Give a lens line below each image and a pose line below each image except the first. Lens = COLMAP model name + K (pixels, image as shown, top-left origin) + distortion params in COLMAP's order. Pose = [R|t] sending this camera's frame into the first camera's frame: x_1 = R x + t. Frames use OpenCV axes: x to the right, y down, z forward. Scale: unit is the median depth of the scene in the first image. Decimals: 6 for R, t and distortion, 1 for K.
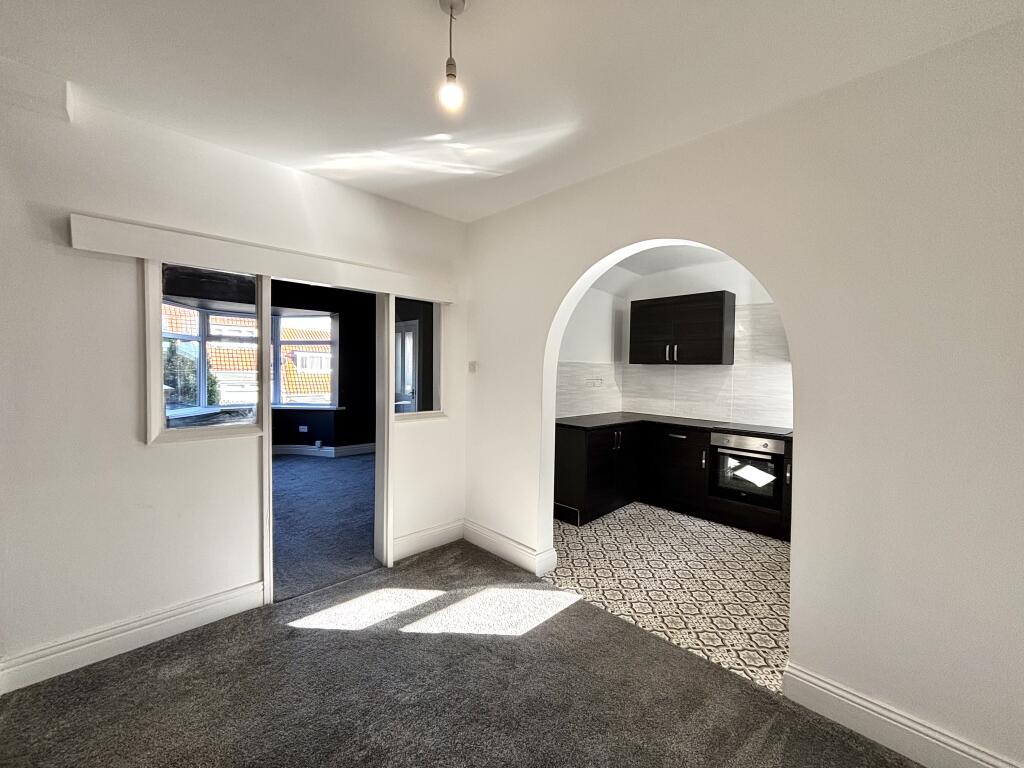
lens RADIAL K [[415.3, 0, 512.0], [0, 415.3, 384.0], [0, 0, 1]] dist [0.002341, 0.000215]
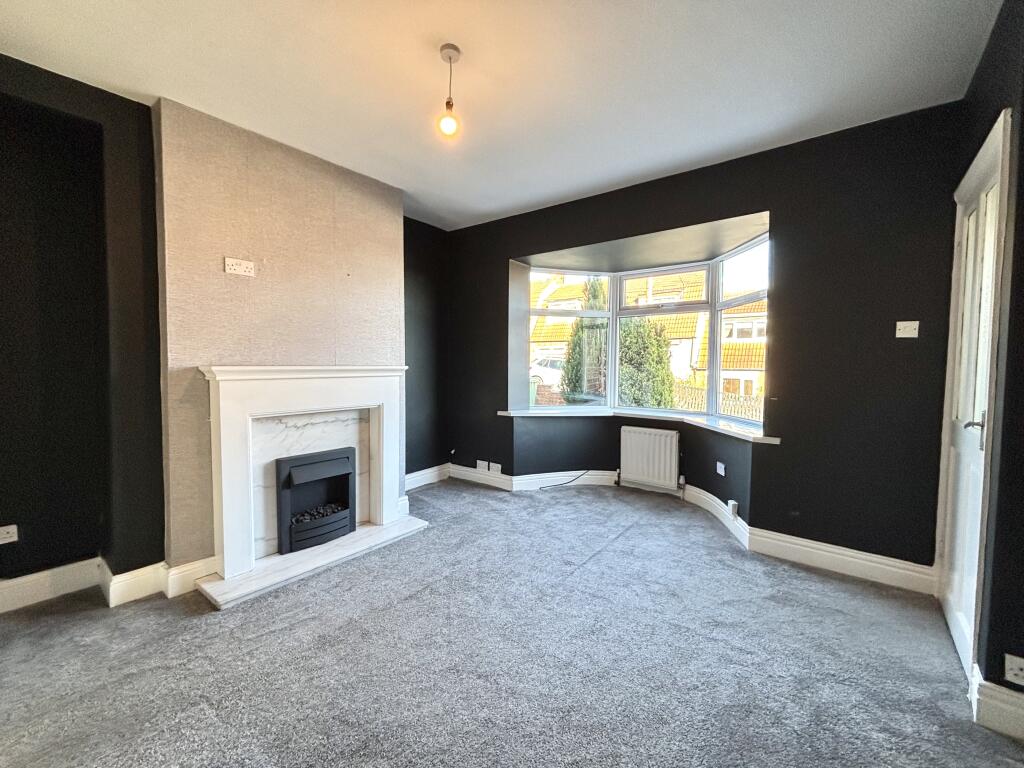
lens RADIAL K [[415.3, 0, 512.0], [0, 415.3, 384.0], [0, 0, 1]] dist [0.002341, 0.000215]
pose [[0.107346, 0.037142, -0.993528, -0.033979], [-0.017362, 0.999220, 0.035479, -0.007452], [0.994070, 0.013441, 0.107907, 0.702212]]
